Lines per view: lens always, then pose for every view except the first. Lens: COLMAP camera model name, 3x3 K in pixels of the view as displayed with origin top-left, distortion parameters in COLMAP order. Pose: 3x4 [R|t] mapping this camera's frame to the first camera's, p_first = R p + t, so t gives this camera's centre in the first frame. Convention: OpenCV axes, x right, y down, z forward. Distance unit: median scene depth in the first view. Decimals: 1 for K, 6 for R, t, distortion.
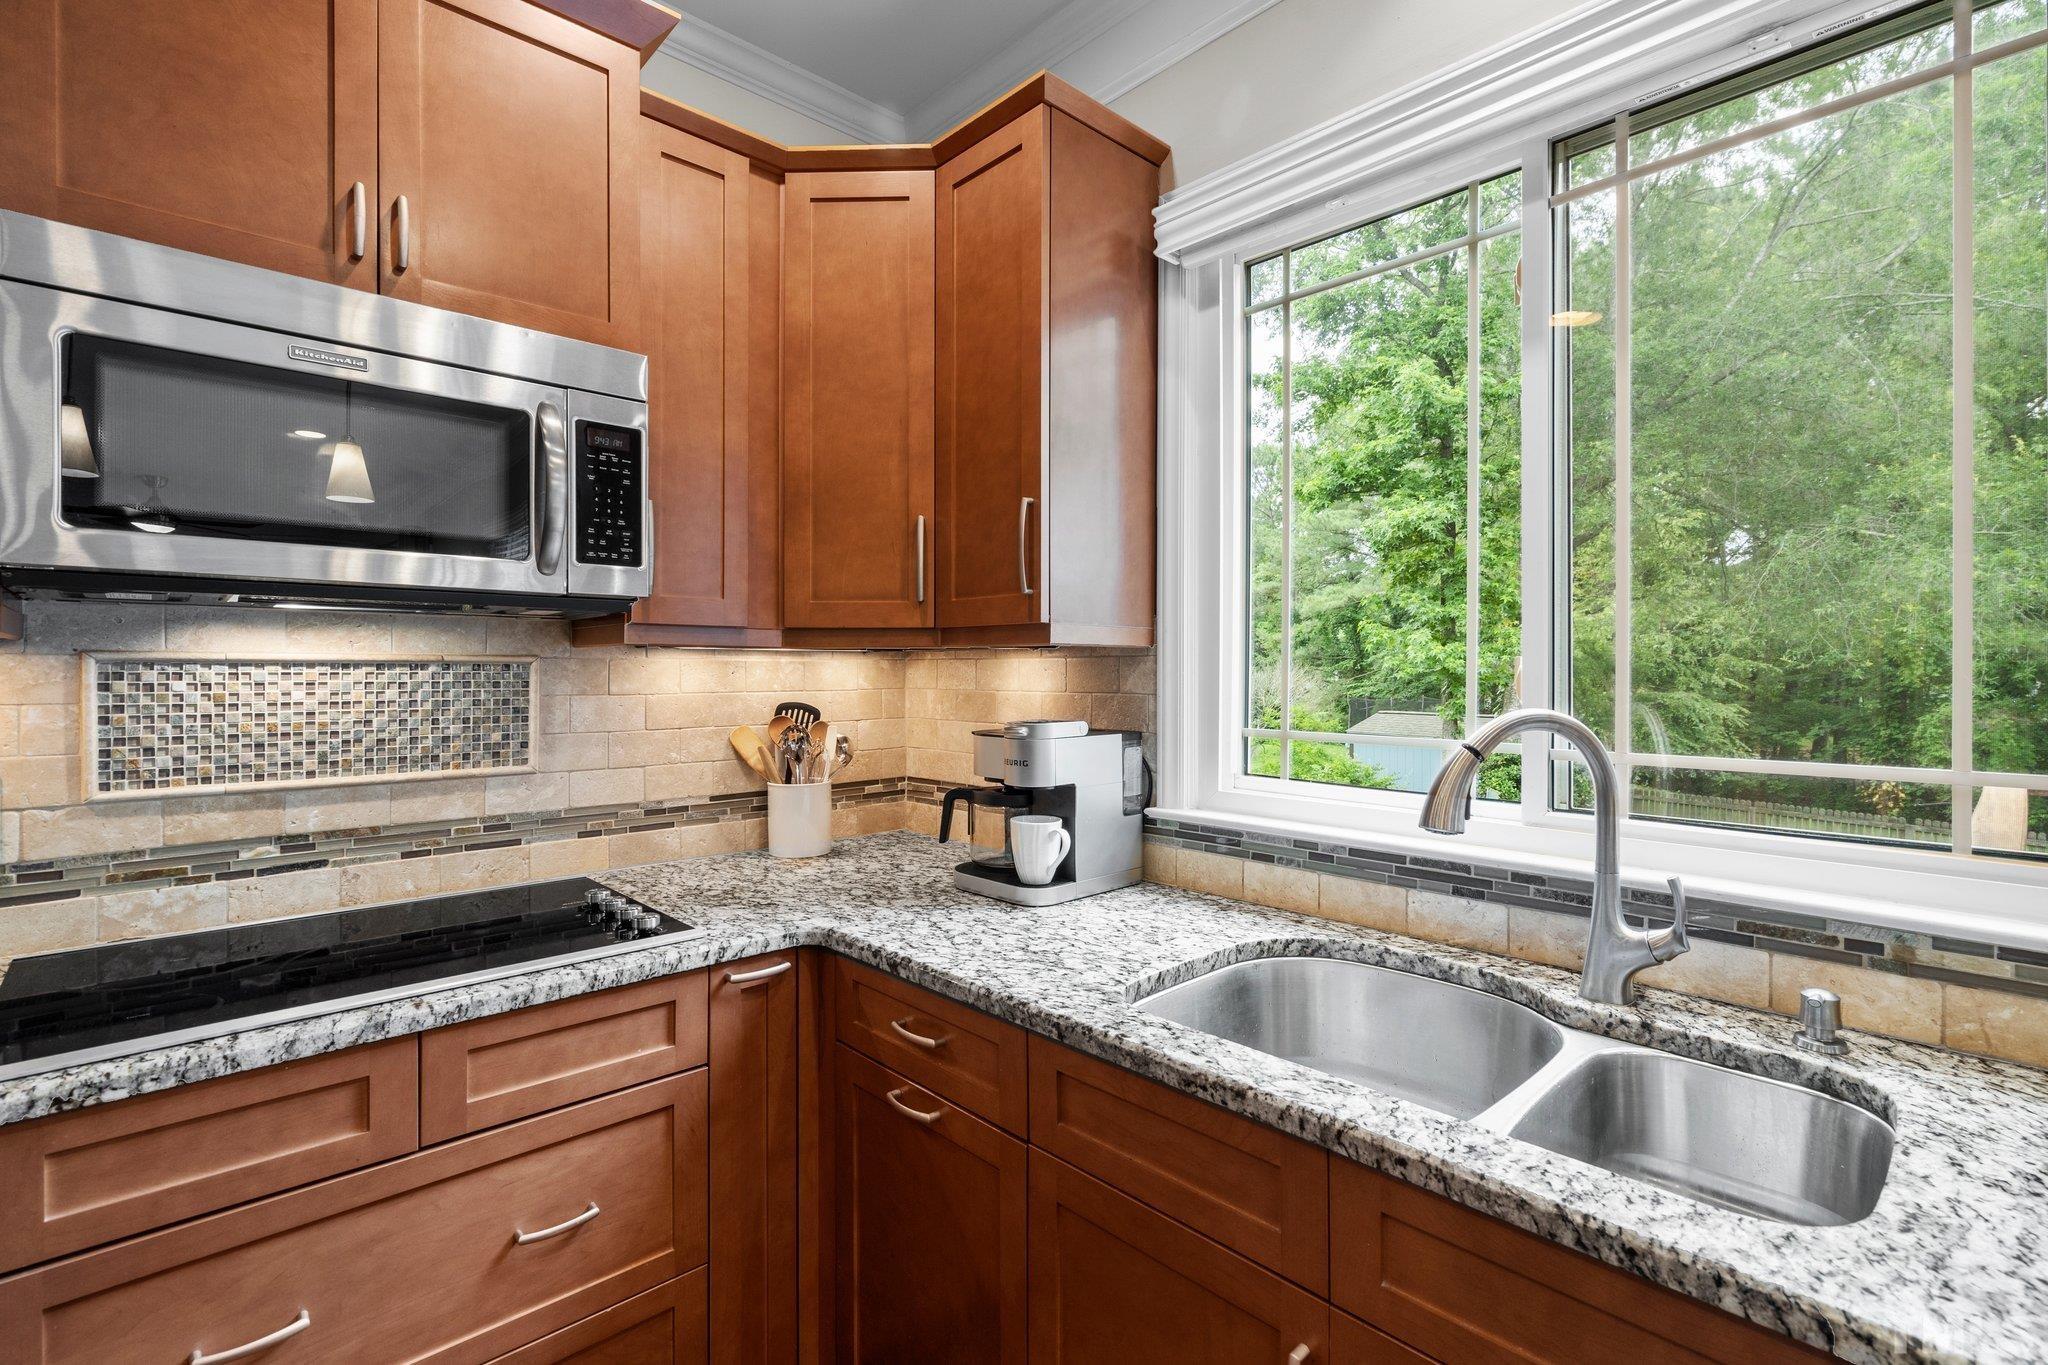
lens RADIAL K [[947.2, 0, 1016.5], [0, 947.2, 677.5], [0, 0, 1]] dist [-0.003986, 0.002822]
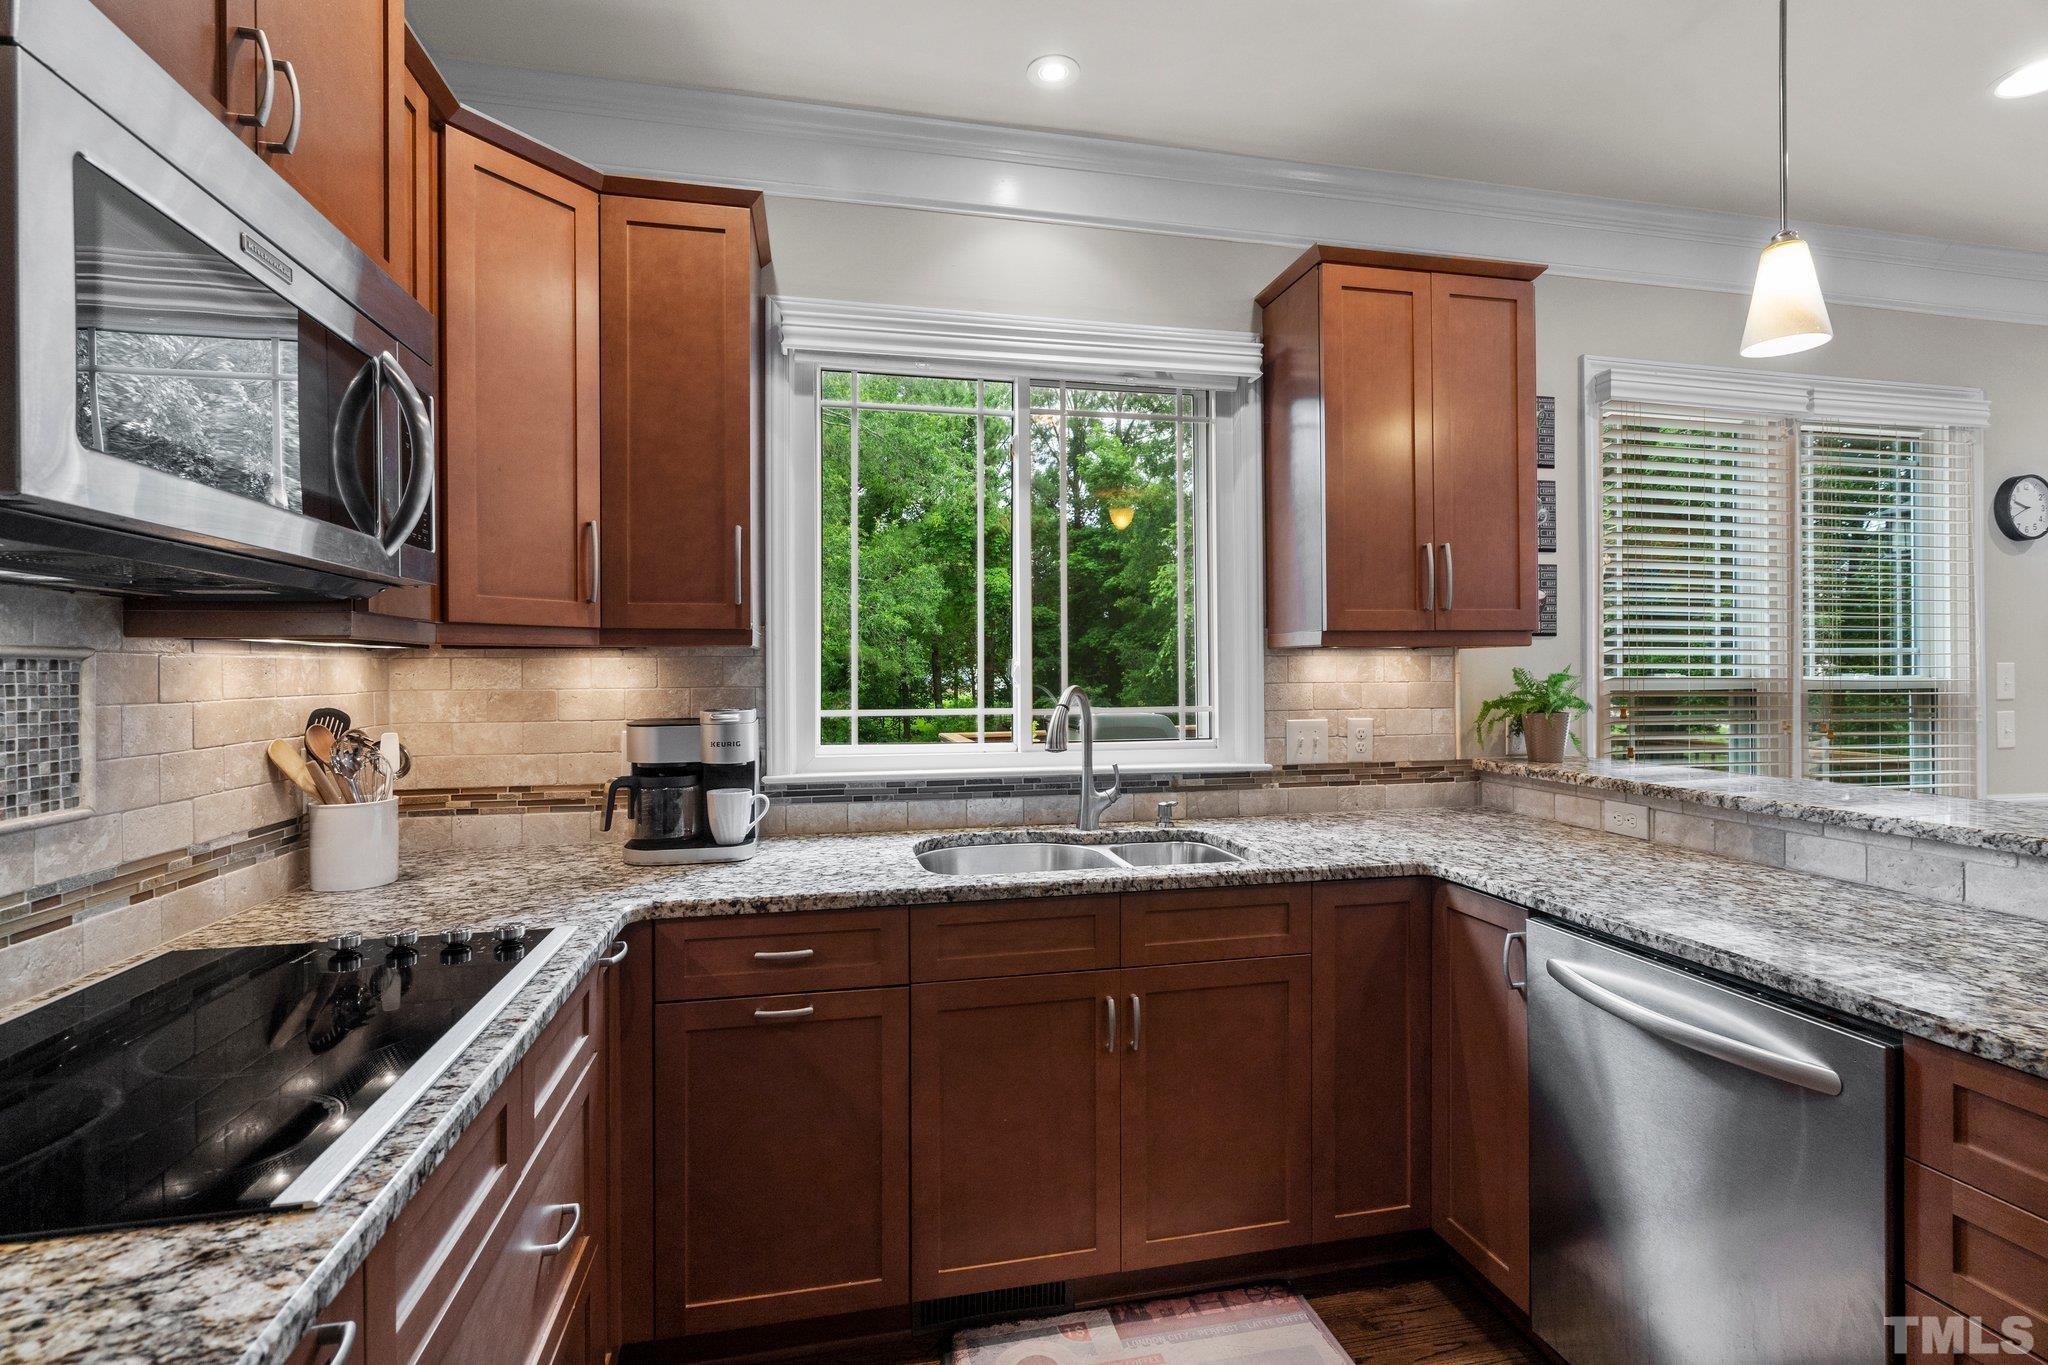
lens RADIAL K [[947.2, 0, 1032.4], [0, 947.2, 676.6], [0, 0, 1]] dist [-0.003986, 0.002822]
pose [[0.503872, -0.009403, 0.863727, -0.850668], [0.013220, 0.999908, 0.003173, 0.005439], [-0.863677, 0.009820, 0.503949, 0.060694]]
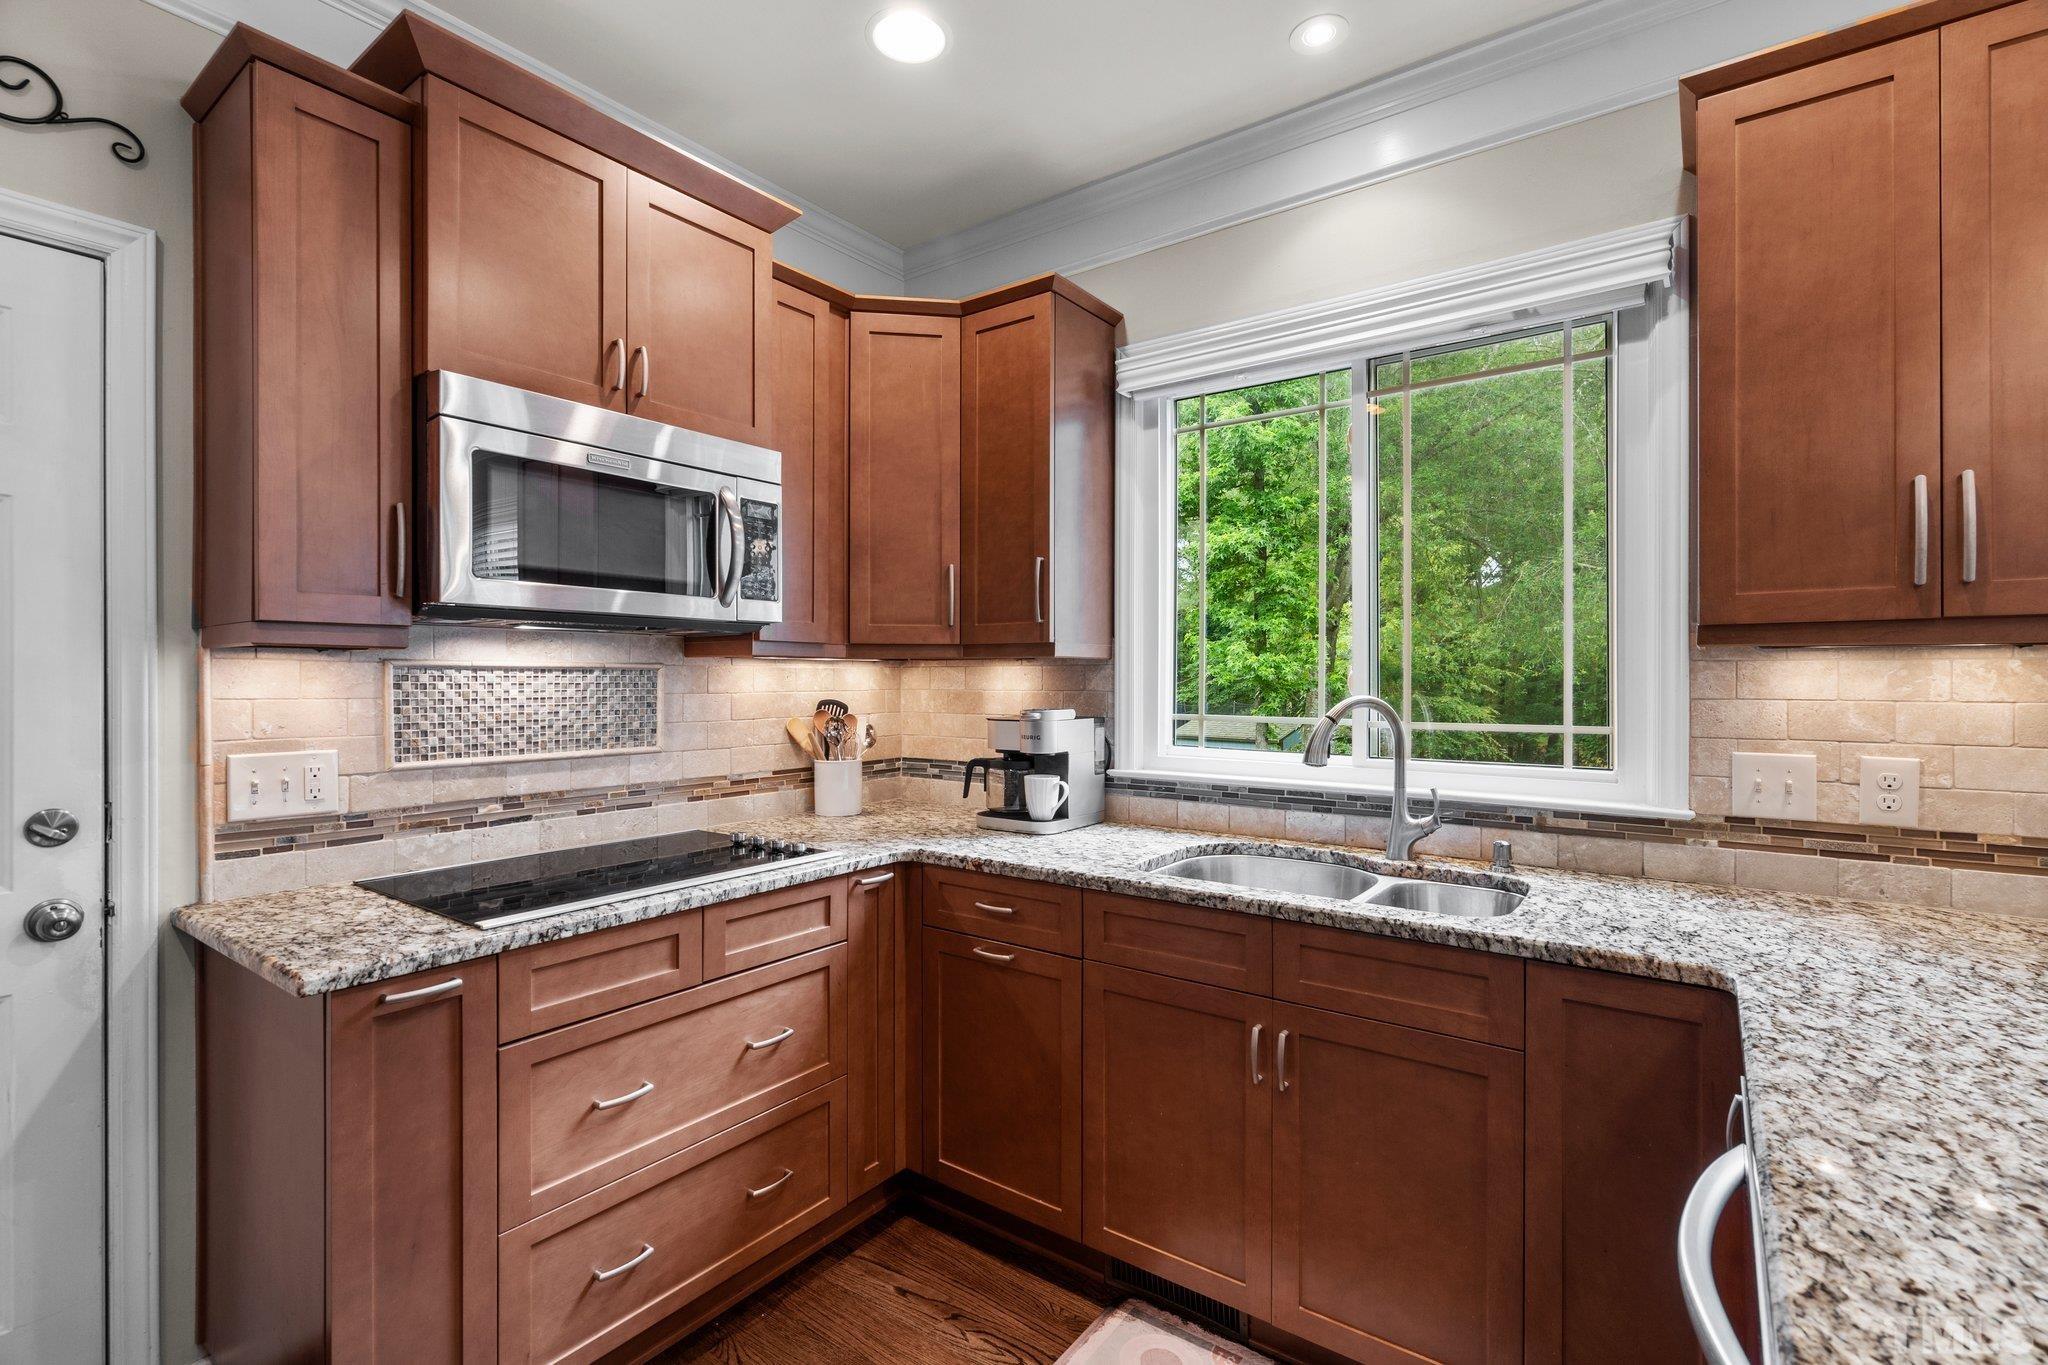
lens RADIAL K [[947.2, 0, 1017.9], [0, 947.2, 684.9], [0, 0, 1]] dist [-0.003986, 0.002822]
pose [[0.982739, -0.001461, 0.184994, -0.294948], [0.001605, 0.999999, -0.000629, 0.009532], [-0.184992, 0.000915, 0.982740, -0.442530]]
